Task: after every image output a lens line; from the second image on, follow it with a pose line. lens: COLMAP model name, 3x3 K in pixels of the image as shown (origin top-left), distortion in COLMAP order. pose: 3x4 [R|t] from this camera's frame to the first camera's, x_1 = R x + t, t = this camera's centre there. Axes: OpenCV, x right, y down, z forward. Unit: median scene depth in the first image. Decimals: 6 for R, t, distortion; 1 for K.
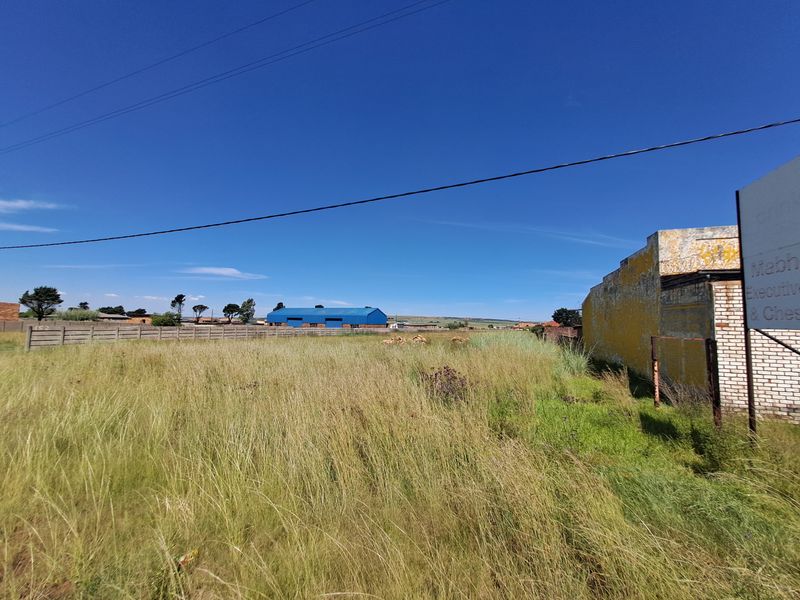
lens RADIAL K [[321.9, 0, 400.0], [0, 321.9, 300.0], [0, 0, 1]] dist [-0.001073, 0.000323]
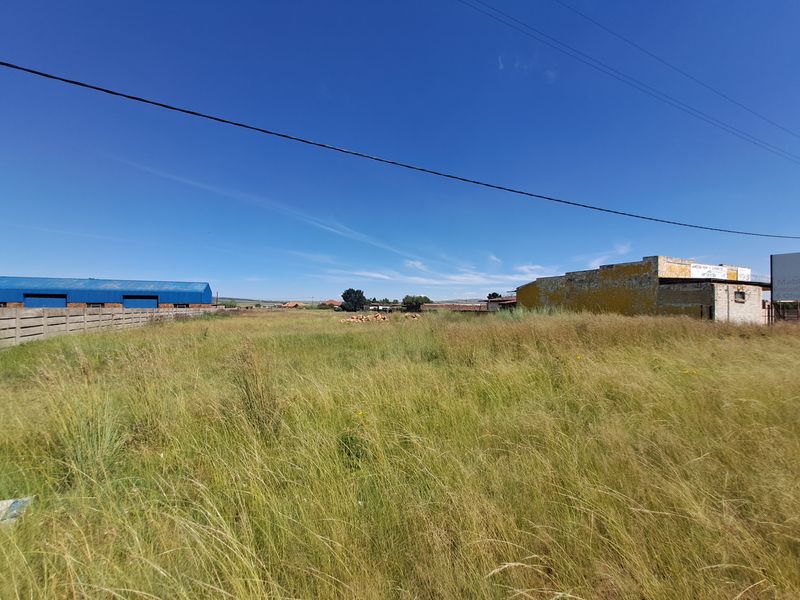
lens RADIAL K [[321.9, 0, 400.0], [0, 321.9, 300.0], [0, 0, 1]] dist [-0.001073, 0.000323]
pose [[0.726559, 0.001447, 0.687103, -0.216375], [-0.045713, 0.997884, 0.046236, 0.005956], [-0.685582, -0.065003, 0.725088, 0.071838]]
